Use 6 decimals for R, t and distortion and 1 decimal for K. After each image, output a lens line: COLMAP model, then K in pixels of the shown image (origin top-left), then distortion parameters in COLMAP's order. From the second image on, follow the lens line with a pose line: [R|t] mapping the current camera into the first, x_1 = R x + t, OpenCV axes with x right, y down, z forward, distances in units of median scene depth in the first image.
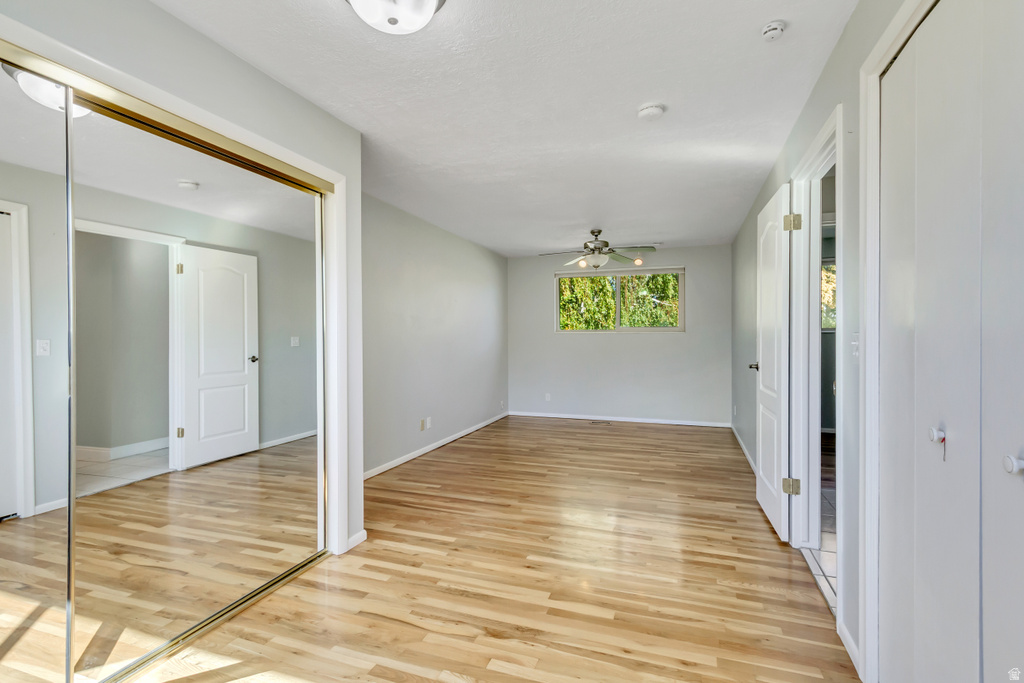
lens RADIAL K [[480.6, 0, 519.8], [0, 480.6, 341.5], [0, 0, 1]] dist [0.008512, -0.000272]
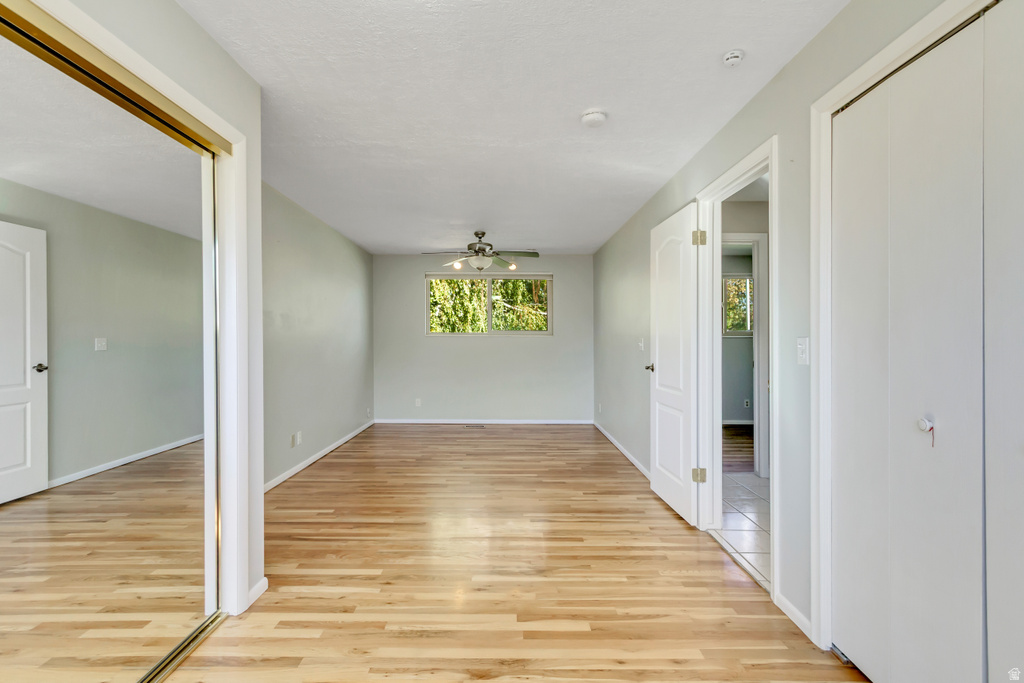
lens RADIAL K [[476.0, 0, 511.3], [0, 476.0, 342.8], [0, 0, 1]] dist [0.013709, -0.004563]
pose [[0.942525, 0.002423, 0.334126, -0.181482], [-0.001182, 0.999992, -0.003917, 0.000192], [-0.334133, 0.003297, 0.942520, 0.092933]]
